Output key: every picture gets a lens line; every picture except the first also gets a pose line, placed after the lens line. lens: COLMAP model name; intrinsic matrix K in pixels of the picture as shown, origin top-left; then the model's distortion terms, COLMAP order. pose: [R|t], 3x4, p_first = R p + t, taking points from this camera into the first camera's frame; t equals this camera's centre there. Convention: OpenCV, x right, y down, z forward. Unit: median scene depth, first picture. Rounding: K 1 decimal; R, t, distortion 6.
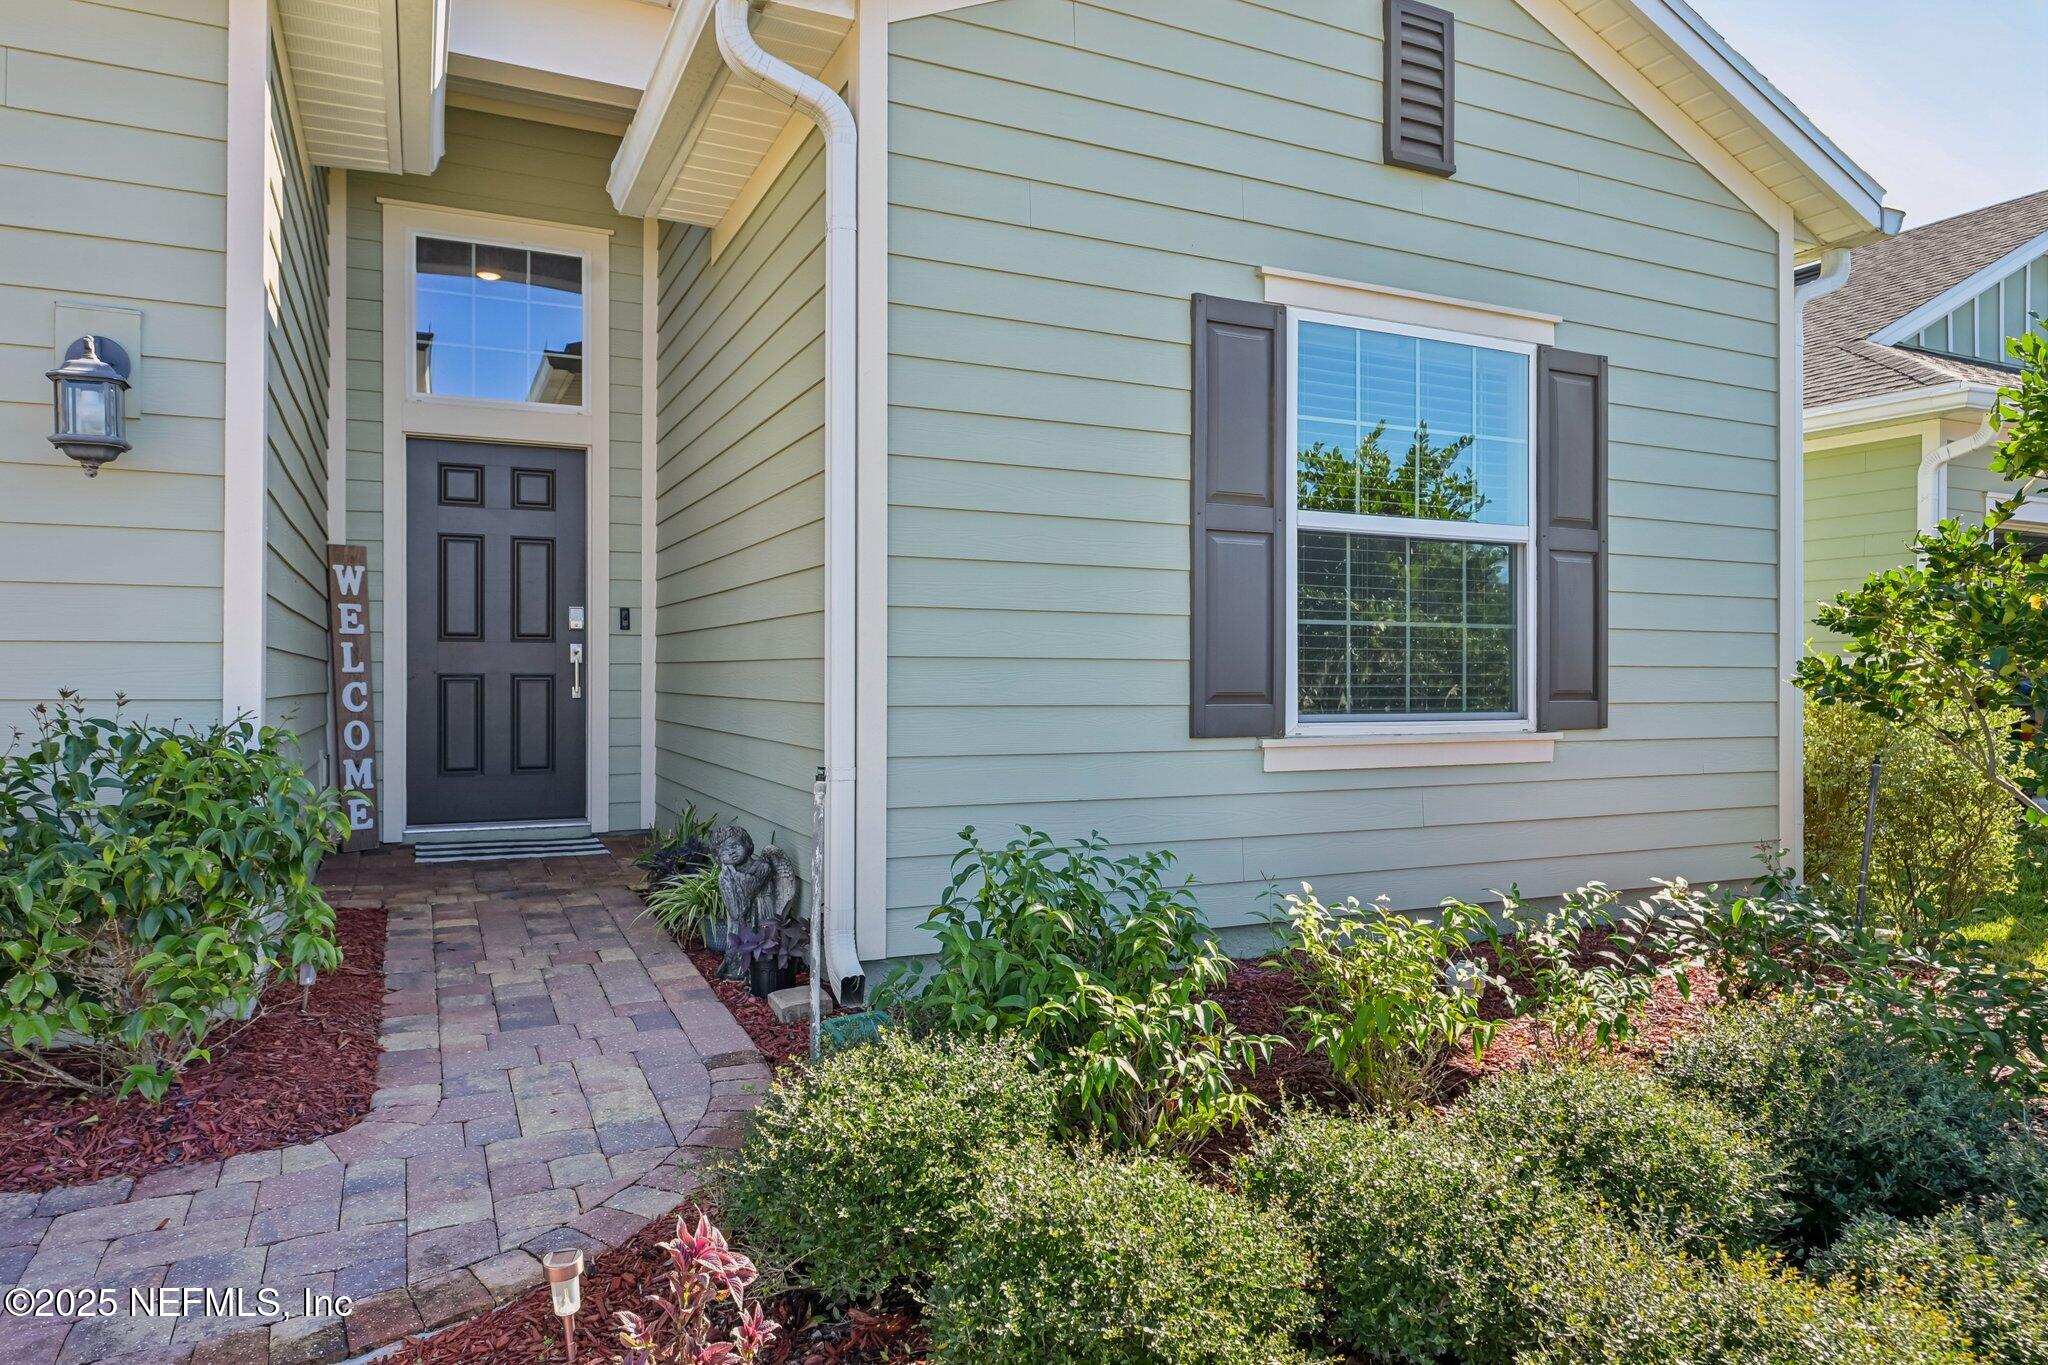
lens RADIAL K [[1290.5, 0, 1030.9], [0, 1290.5, 668.2], [0, 0, 1]] dist [0.002047, 0.000479]
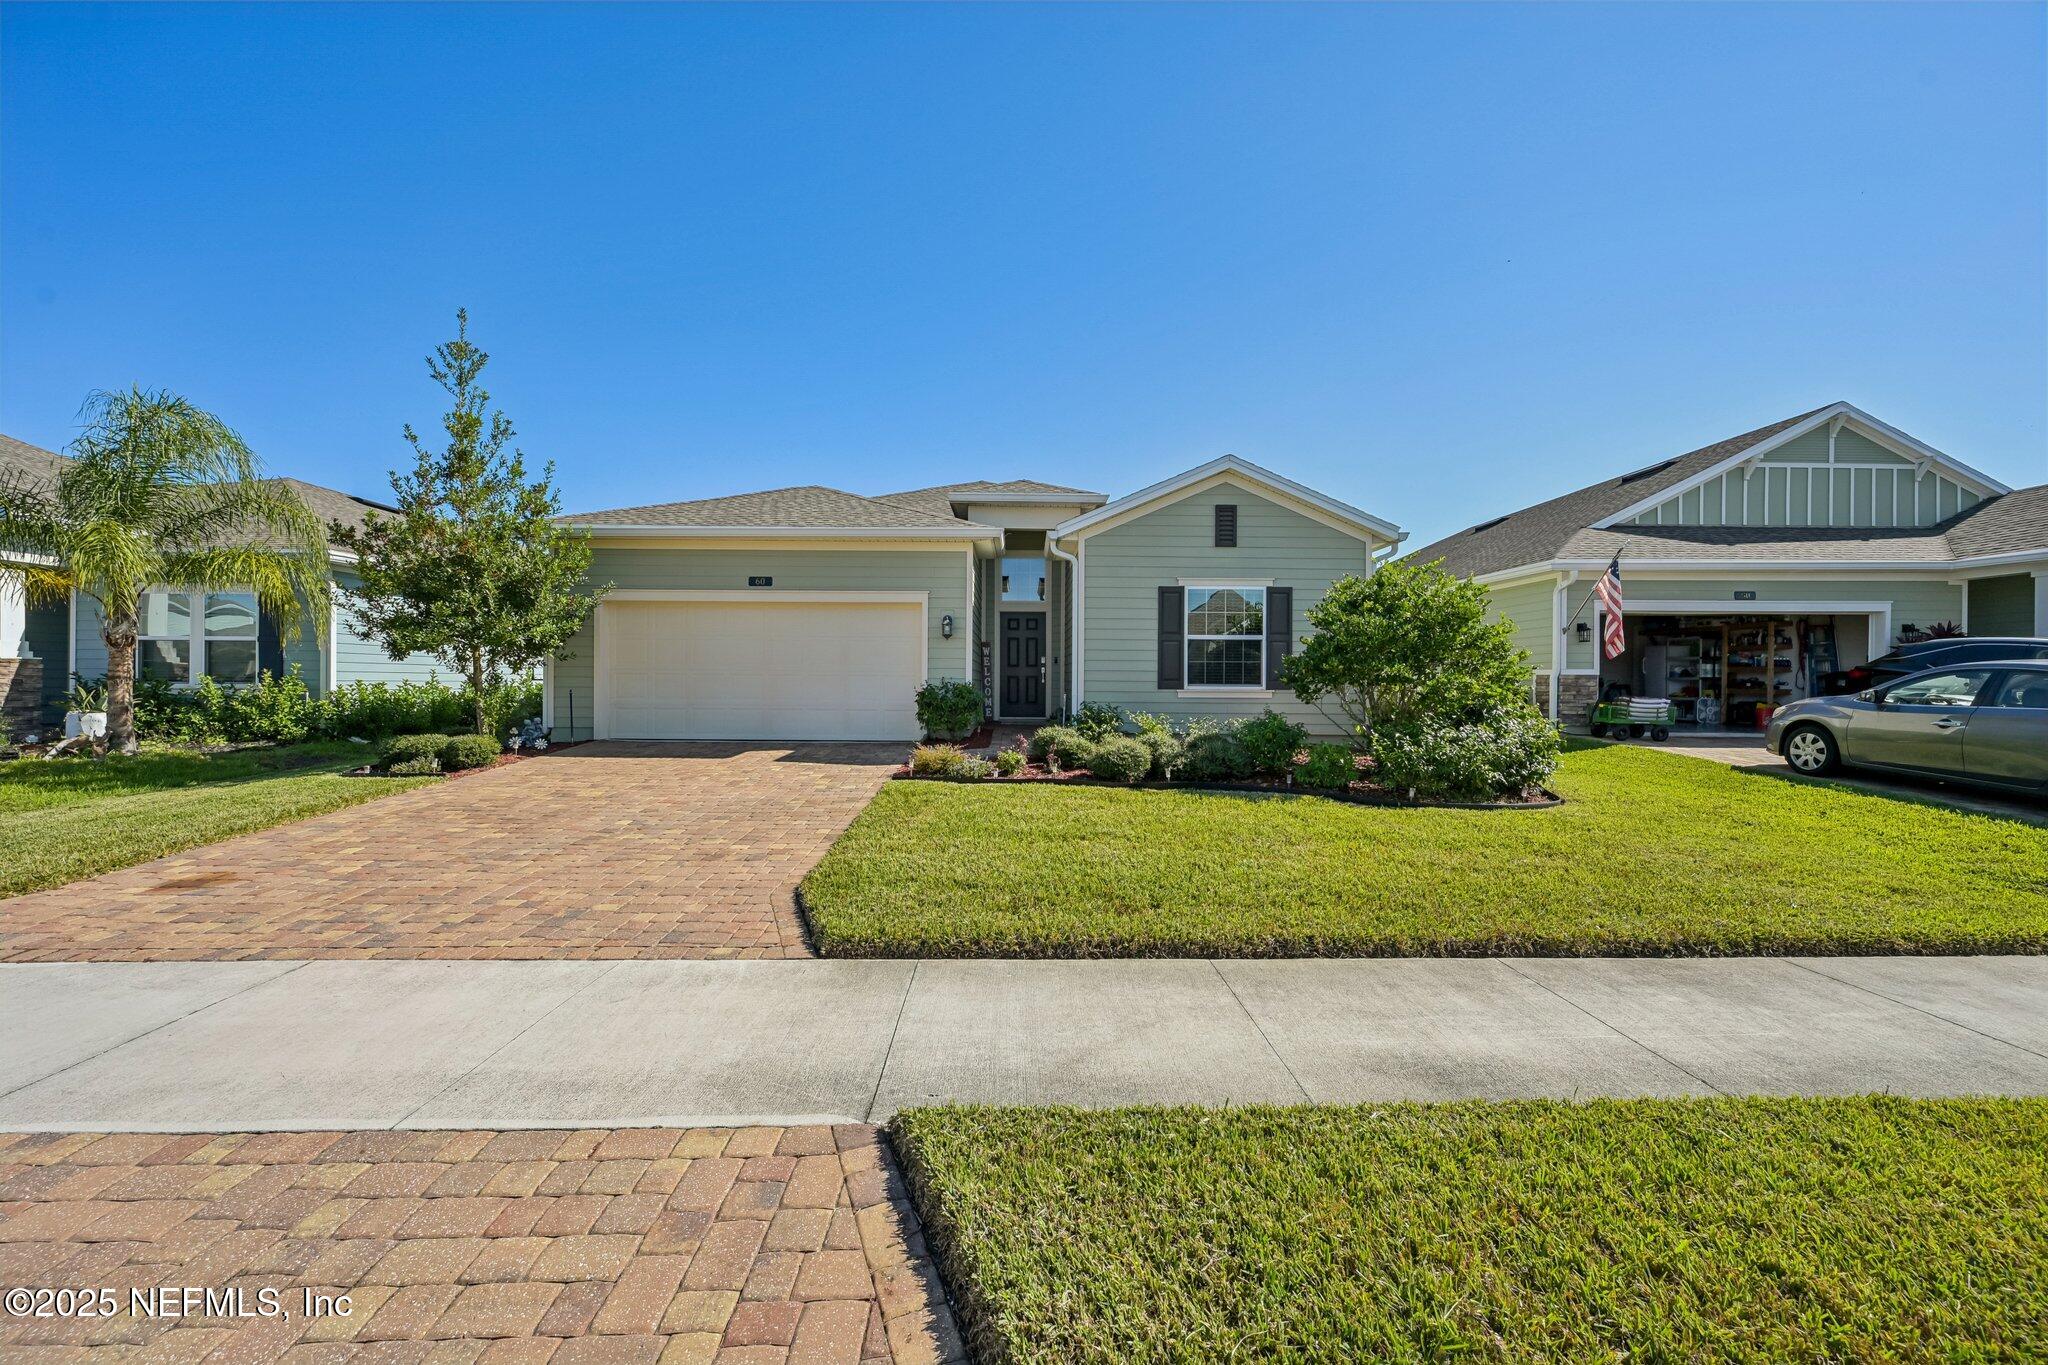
lens RADIAL K [[802.4, 0, 1036.7], [0, 802.4, 680.5], [0, 0, 1]] dist [-0.001778, -0.000134]
pose [[0.911104, -0.000737, -0.412175, 0.743029], [0.001341, 0.999998, 0.001178, 0.019178], [0.412174, -0.001626, 0.911104, -1.395712]]
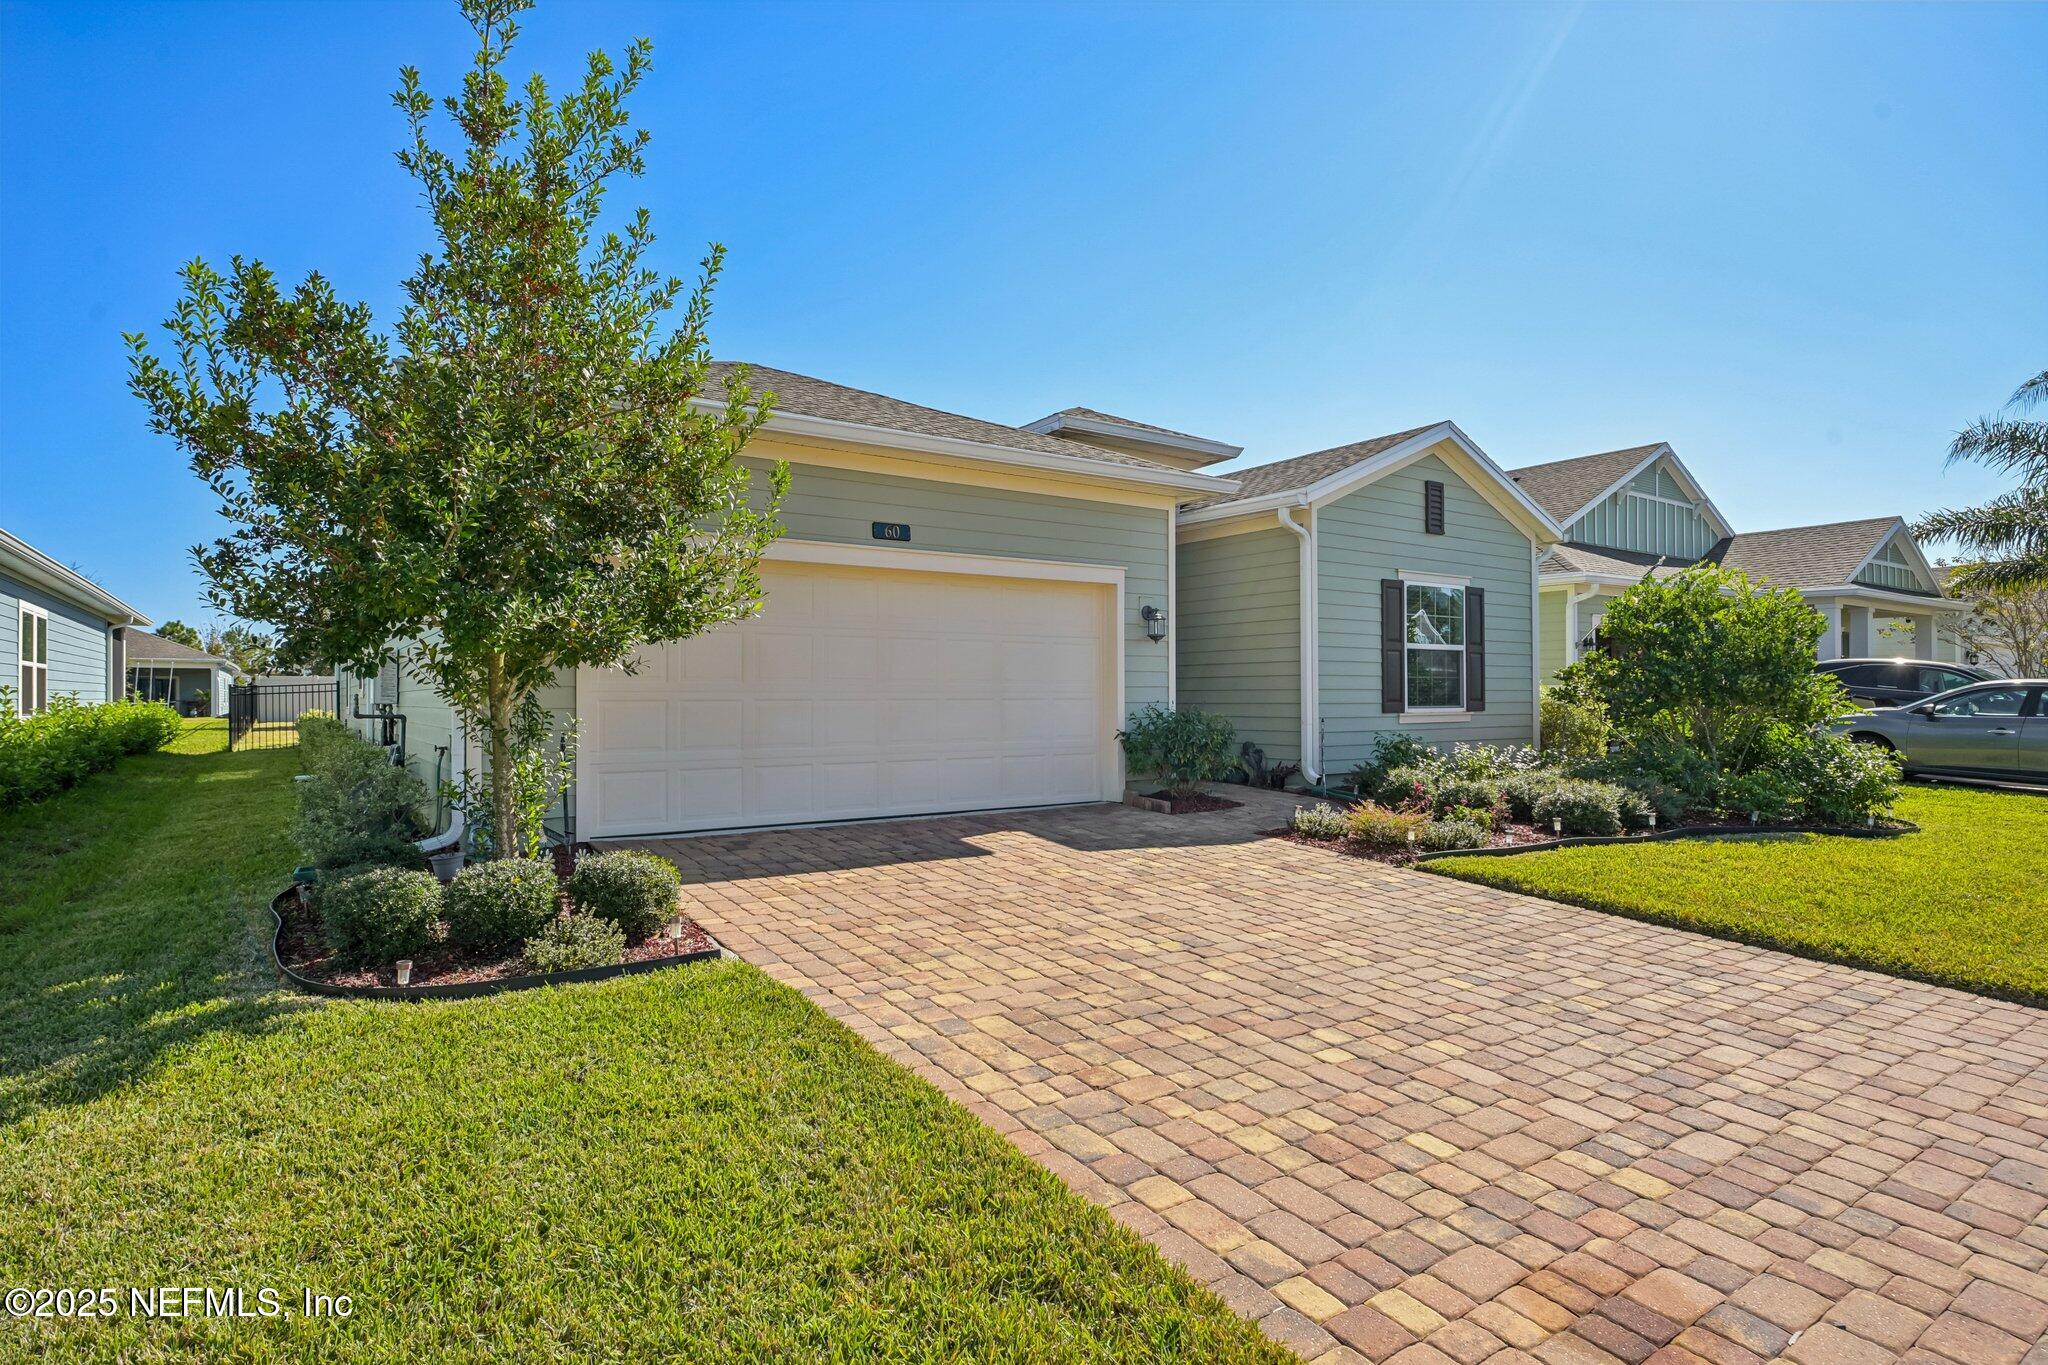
lens RADIAL K [[1051.0, 0, 1019.6], [0, 1051.0, 692.1], [0, 0, 1]] dist [-0.003205, -0.000143]
pose [[0.989019, -0.007083, 0.147619, -1.029955], [0.006885, 0.999975, 0.001858, -0.009196], [-0.147629, -0.000821, 0.989043, -1.319205]]
